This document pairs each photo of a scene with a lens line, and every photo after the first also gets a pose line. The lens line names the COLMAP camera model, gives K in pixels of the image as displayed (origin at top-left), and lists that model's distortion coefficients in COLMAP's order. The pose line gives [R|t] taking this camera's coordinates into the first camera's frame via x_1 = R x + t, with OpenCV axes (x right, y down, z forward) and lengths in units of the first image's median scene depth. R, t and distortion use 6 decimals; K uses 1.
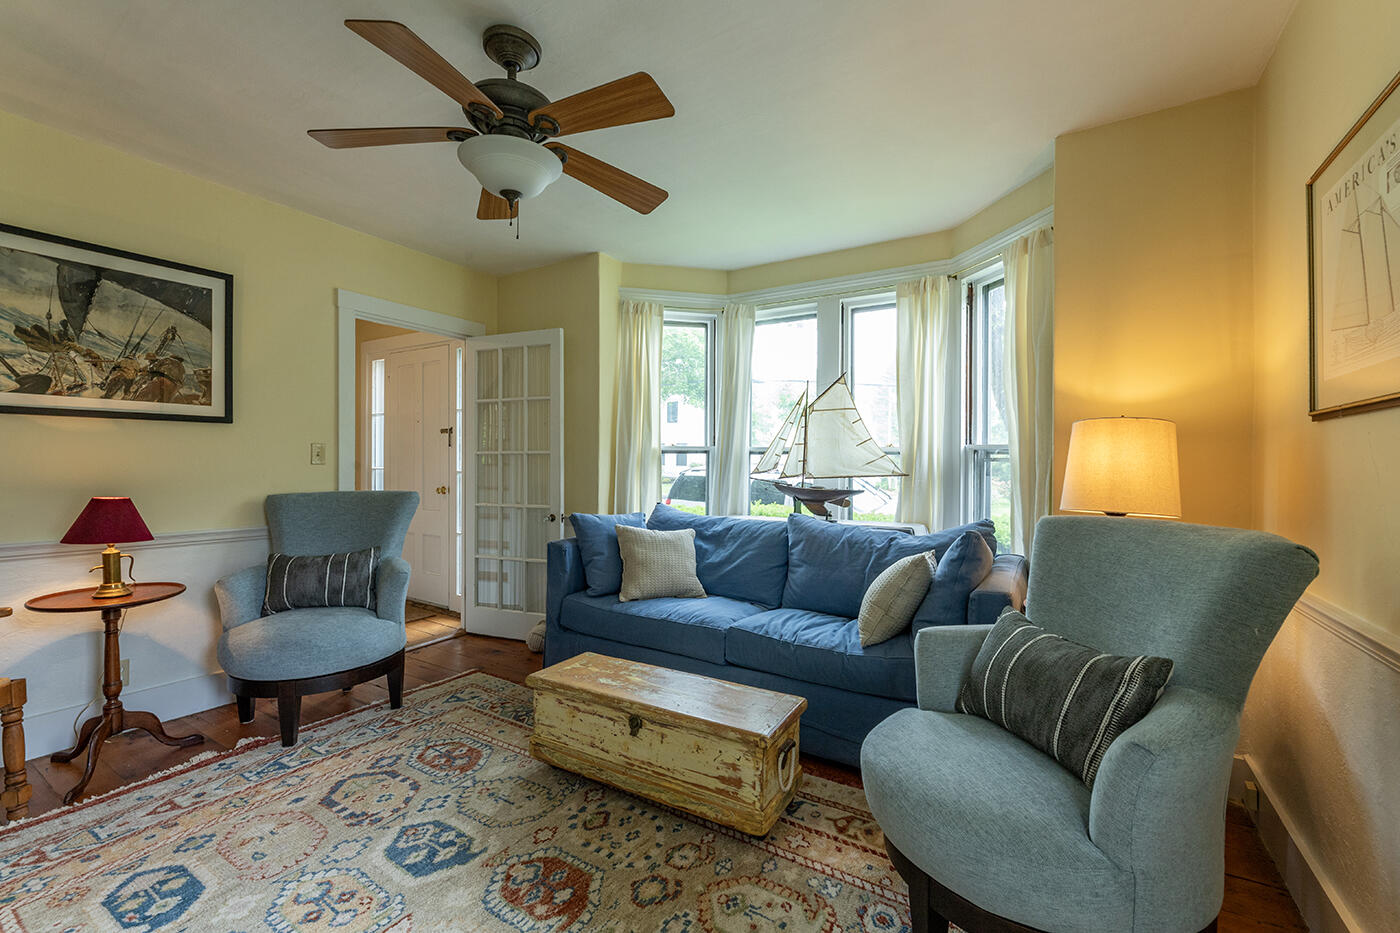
lens RADIAL K [[599.9, 0, 724.4], [0, 599.9, 490.2], [0, 0, 1]] dist [-0.016979, 0.000895]
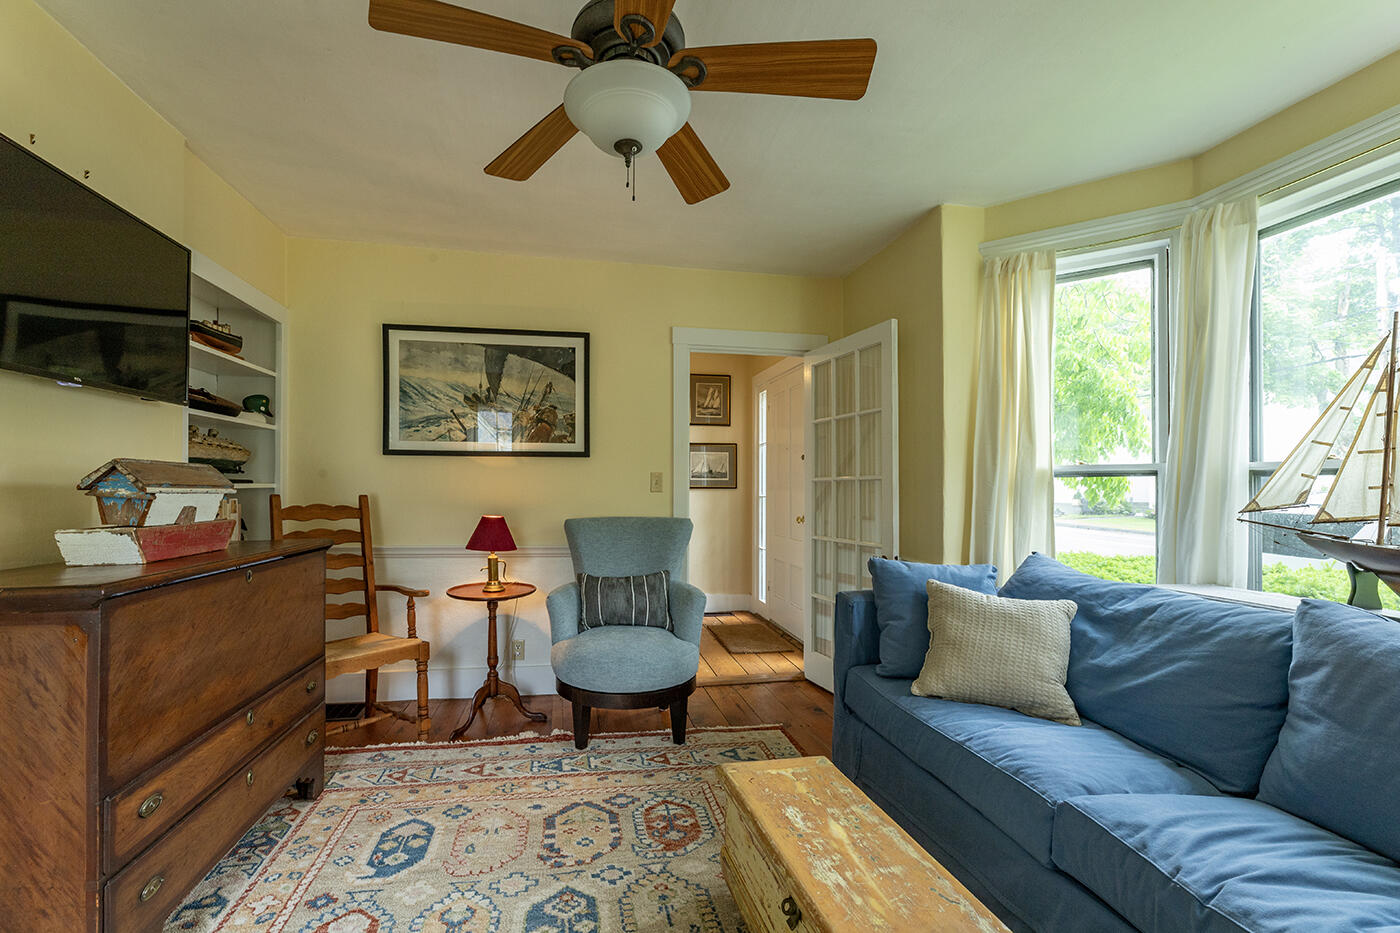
lens RADIAL K [[596.2, 0, 632.4], [0, 596.2, 496.4], [0, 0, 1]] dist [-0.004888, -0.000107]
pose [[0.622047, 0.008176, -0.782937, 0.176974], [-0.037112, 0.999129, -0.019053, -0.015983], [0.782100, 0.040908, 0.621809, 0.361721]]
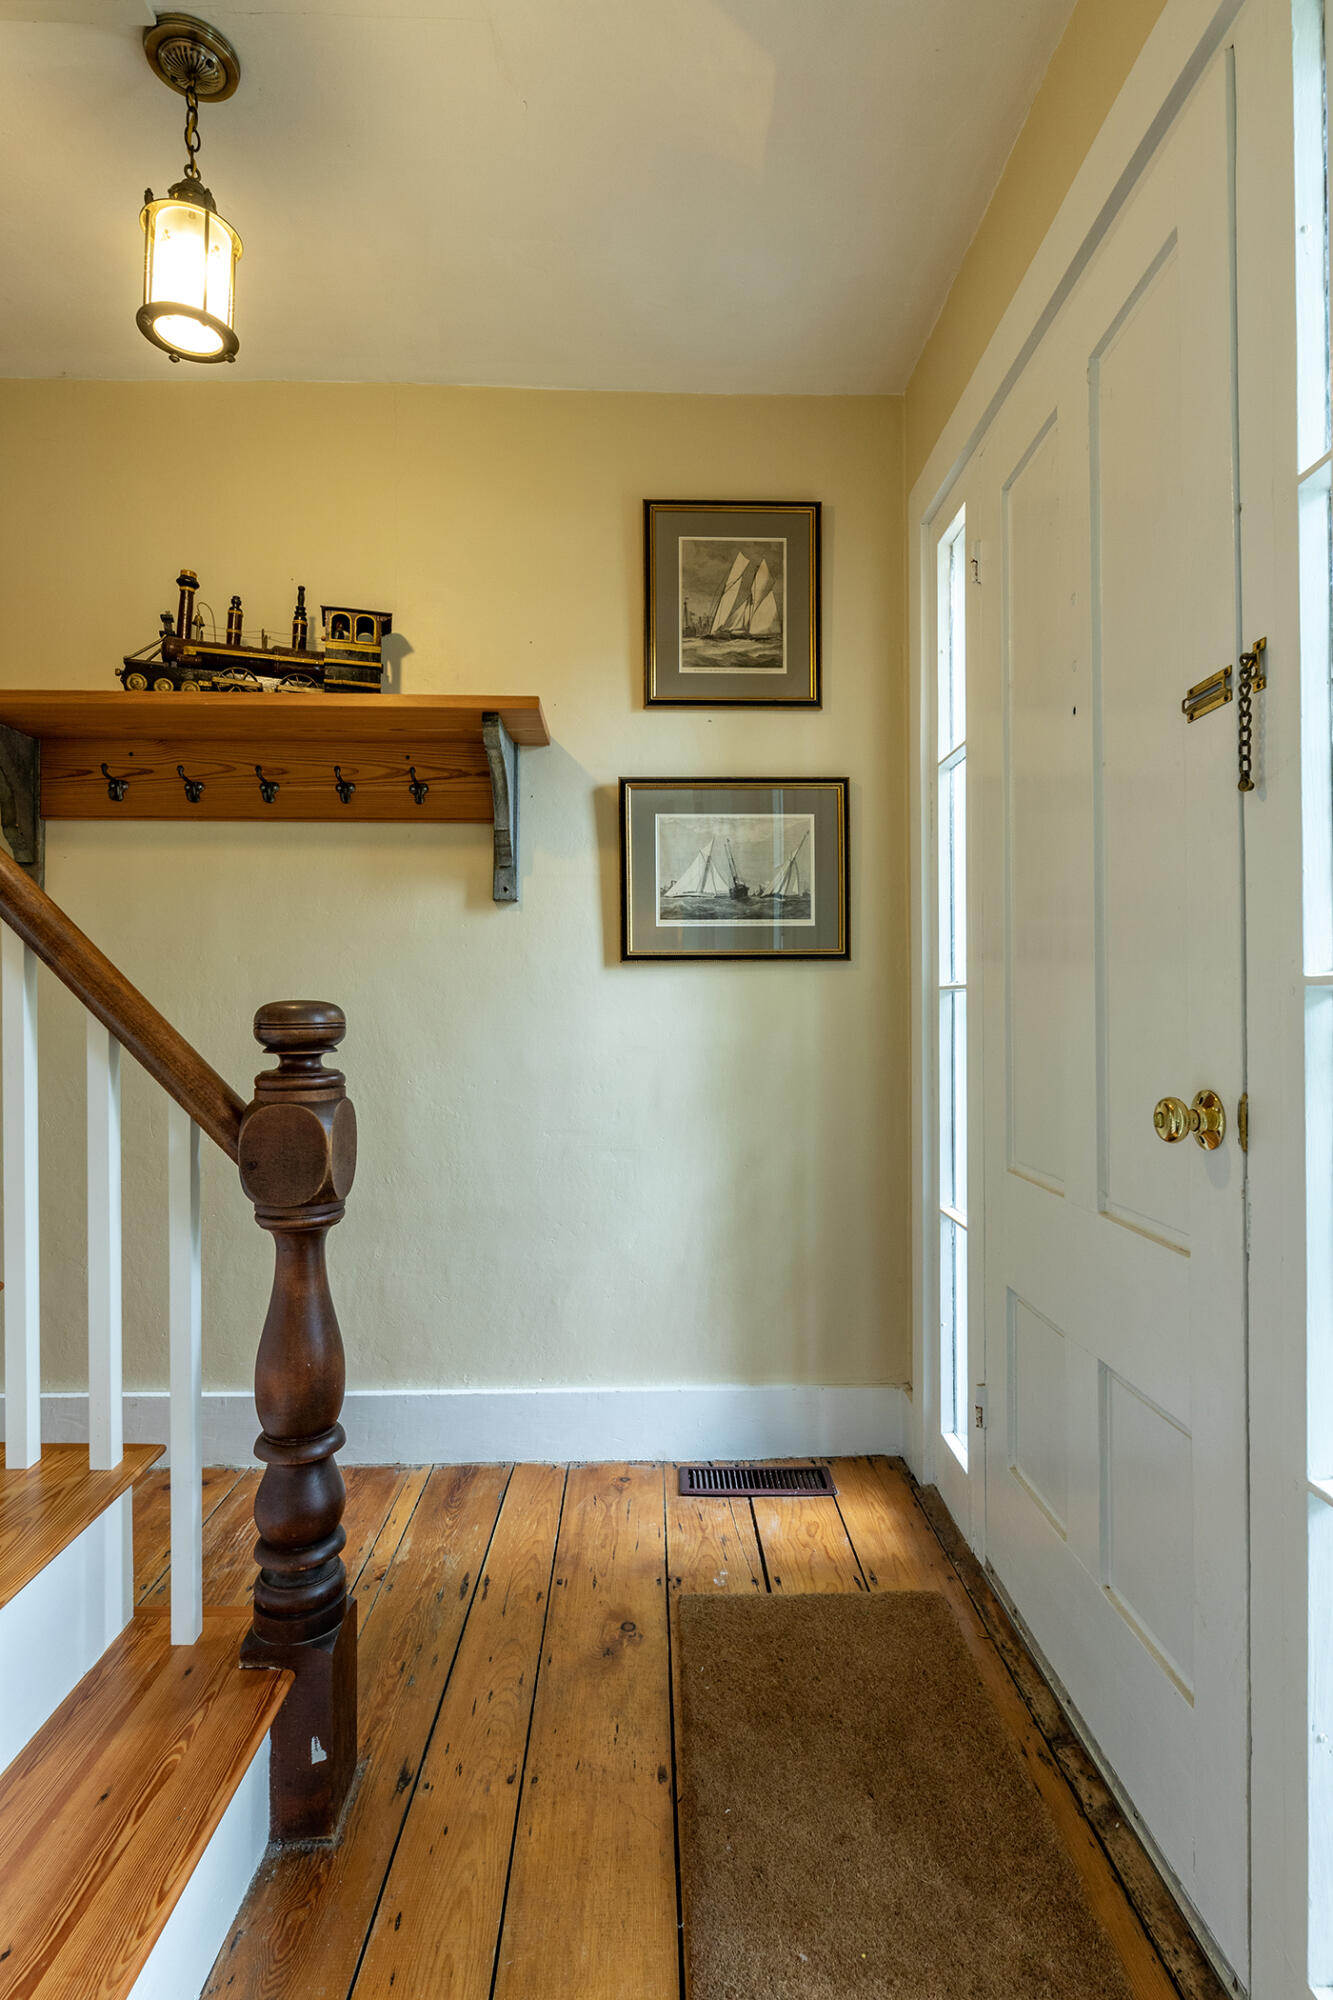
lens RADIAL K [[1004.6, 0, 651.4], [0, 1004.6, 1016.5], [0, 0, 1]] dist [-0.007234, 0.001820]
pose [[0.529562, 0.003553, -0.848264, -0.563882], [-0.030671, 0.999418, -0.014961, -0.029233], [0.847717, 0.033940, 0.529362, 1.313845]]
